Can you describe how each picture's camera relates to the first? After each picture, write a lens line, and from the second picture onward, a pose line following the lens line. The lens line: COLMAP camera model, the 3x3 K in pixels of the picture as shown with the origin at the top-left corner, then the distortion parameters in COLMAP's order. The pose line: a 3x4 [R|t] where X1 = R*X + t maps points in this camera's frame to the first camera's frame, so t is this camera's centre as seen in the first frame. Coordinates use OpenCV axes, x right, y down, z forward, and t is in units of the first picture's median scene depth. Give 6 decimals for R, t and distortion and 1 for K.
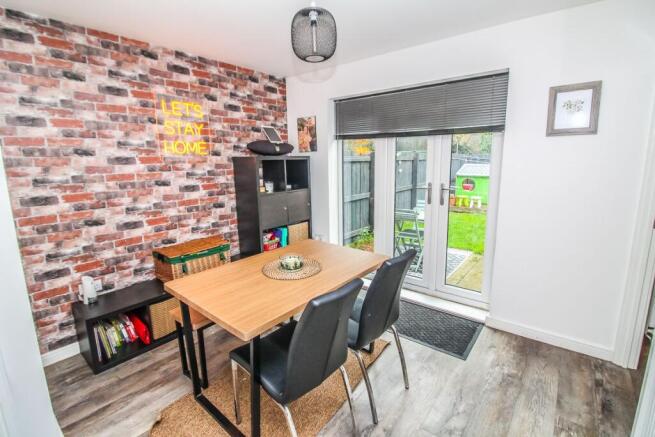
lens RADIAL K [[300.3, 0, 329.3], [0, 300.3, 217.0], [0, 0, 1]] dist [-0.002197, -0.001027]
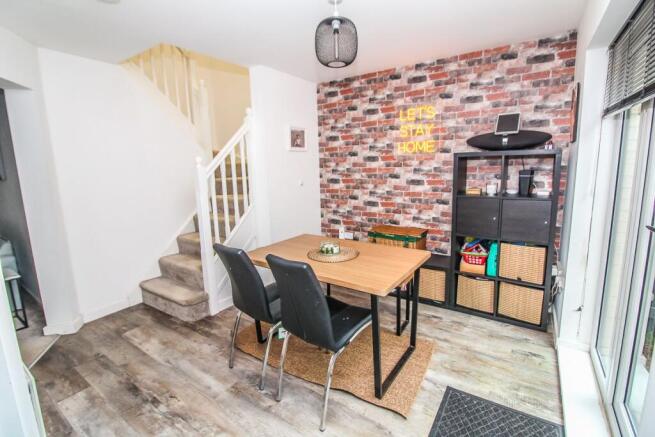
lens RADIAL K [[300.3, 0, 329.3], [0, 300.3, 217.0], [0, 0, 1]] dist [-0.002197, -0.001027]
pose [[0.098990, 0.189183, -0.976940, 0.680764], [-0.164985, 0.971294, 0.171372, -0.113822], [0.981316, 0.144216, 0.127361, 0.574868]]
